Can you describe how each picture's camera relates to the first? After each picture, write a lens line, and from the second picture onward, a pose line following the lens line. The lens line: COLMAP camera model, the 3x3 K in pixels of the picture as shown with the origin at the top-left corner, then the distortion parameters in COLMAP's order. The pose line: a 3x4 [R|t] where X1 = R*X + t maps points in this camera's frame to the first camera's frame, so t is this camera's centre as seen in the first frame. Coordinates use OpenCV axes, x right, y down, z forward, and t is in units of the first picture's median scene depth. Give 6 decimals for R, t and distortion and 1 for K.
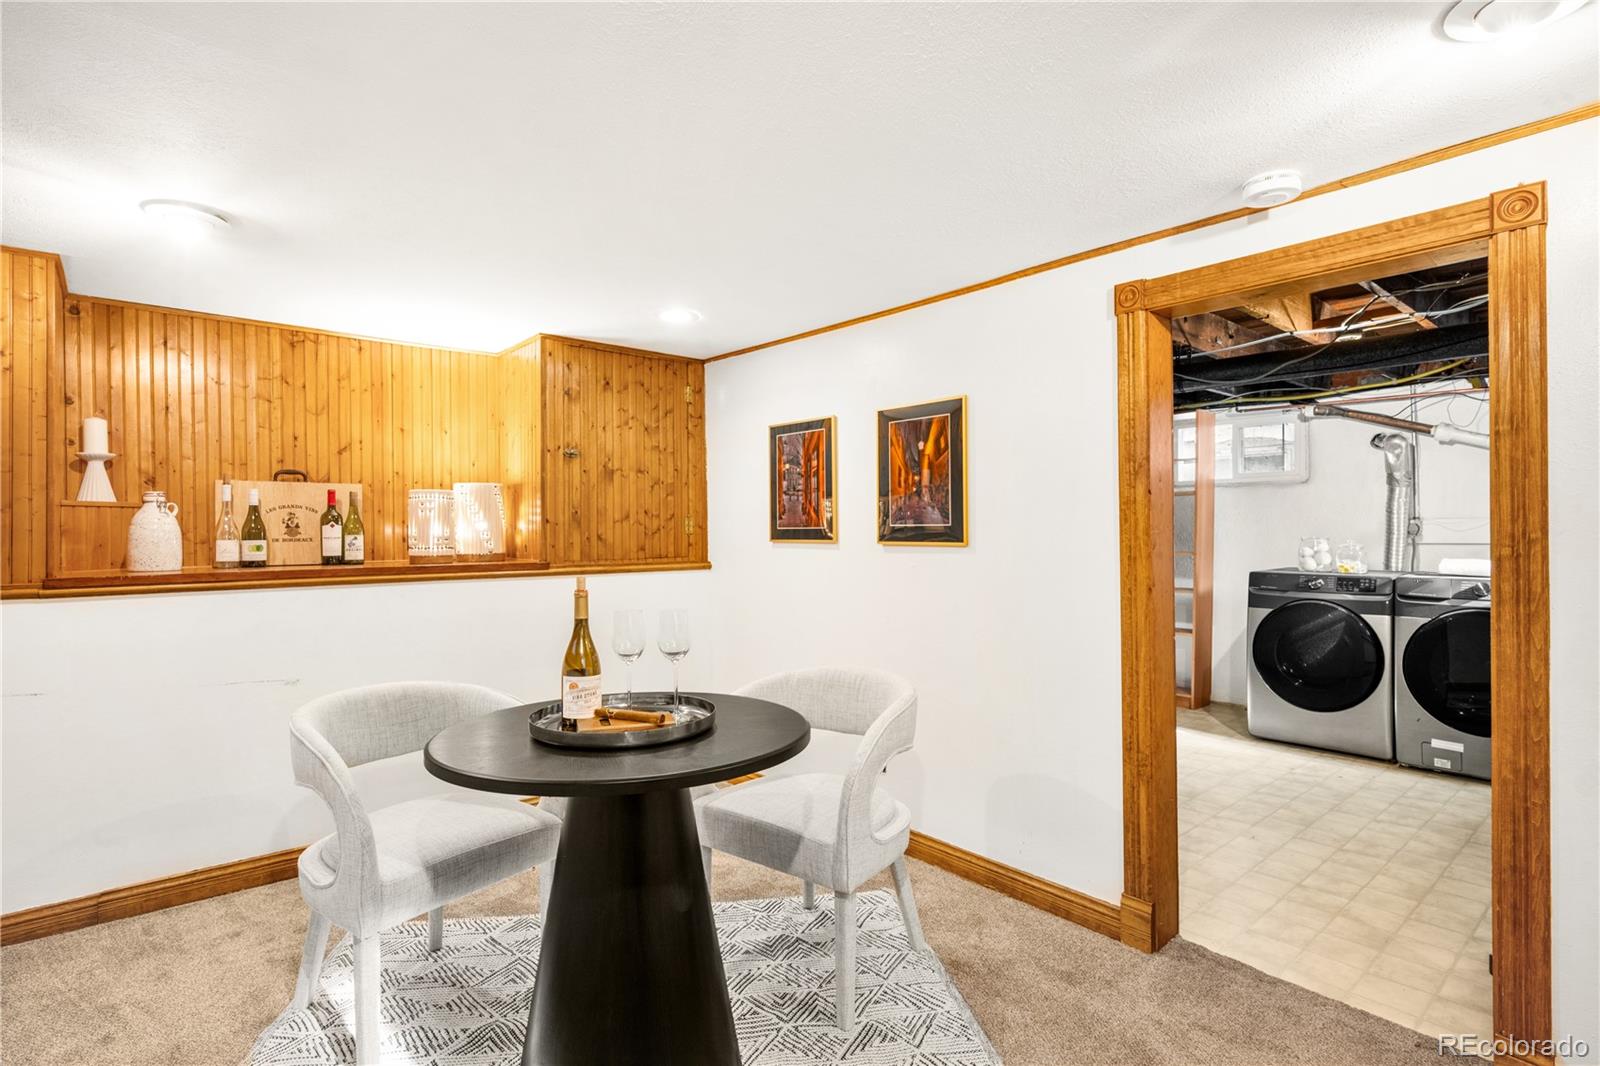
lens RADIAL K [[797.9, 0, 800.0], [0, 797.9, 533.0], [0, 0, 1]] dist [0.000870, 0.000506]
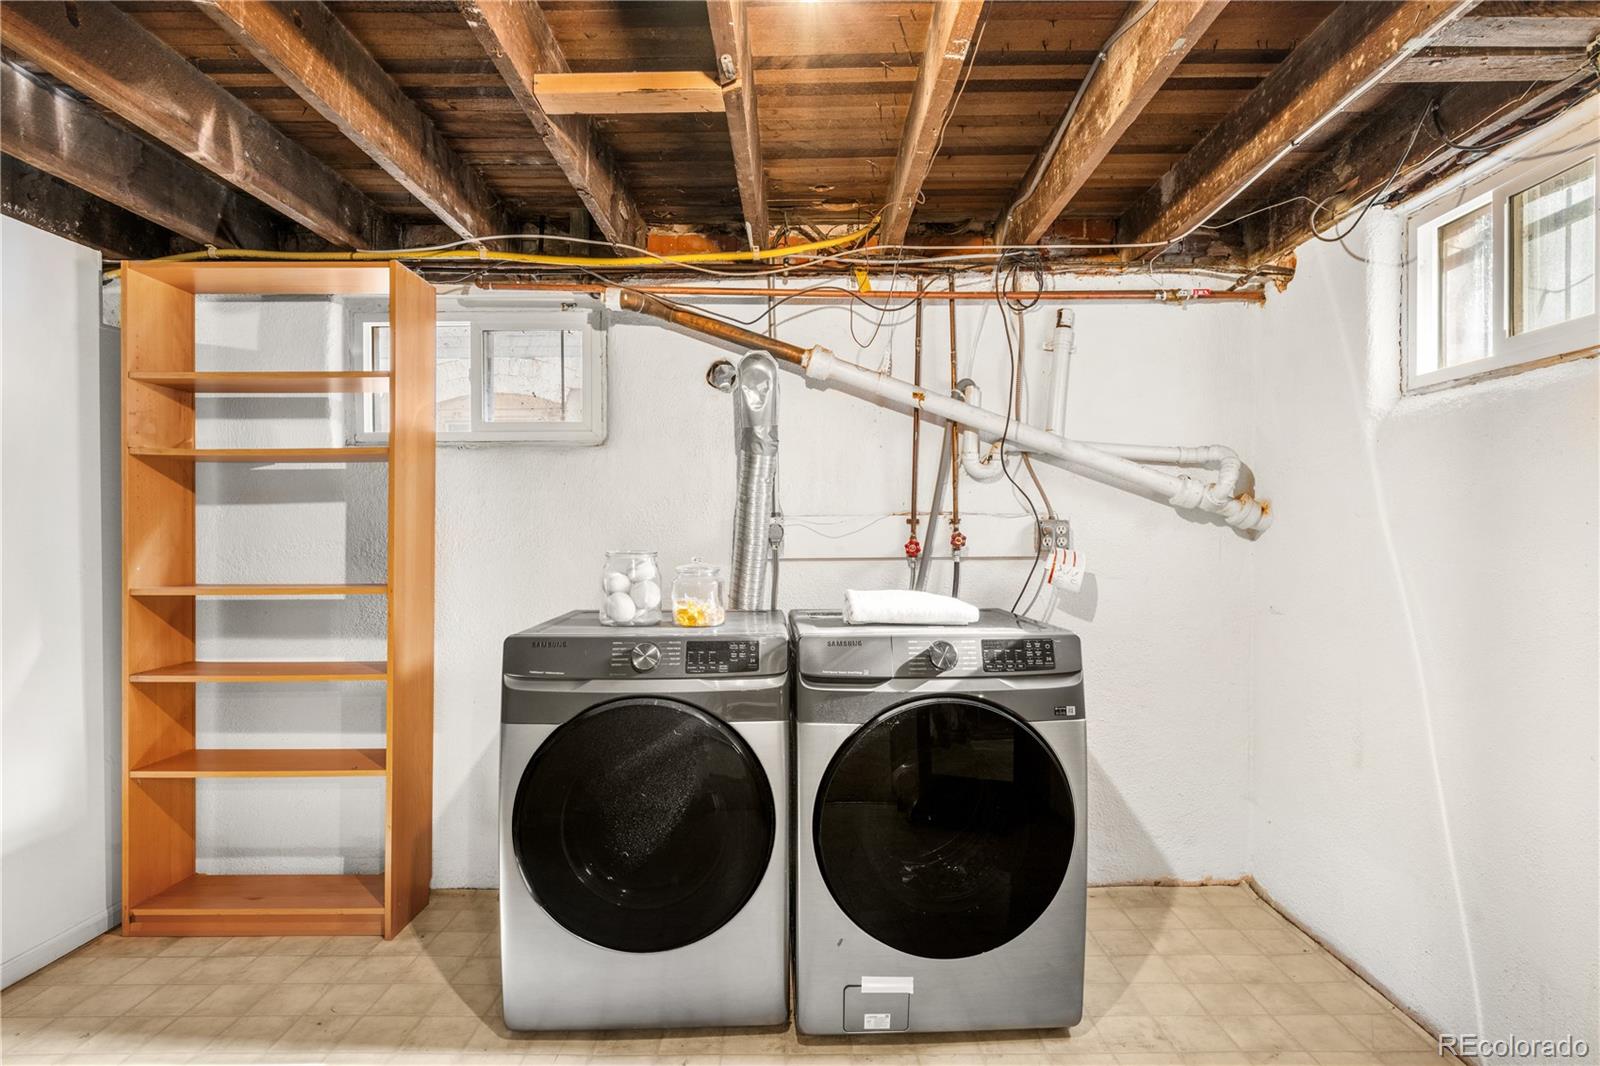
lens RADIAL K [[835.4, 0, 800.0], [0, 835.4, 533.0], [0, 0, 1]] dist [0.001944, 0.000179]
pose [[0.655899, 0.000778, 0.754848, 0.340340], [0.006671, 0.999954, -0.006828, -0.001348], [-0.754819, 0.009514, 0.655864, 0.606344]]
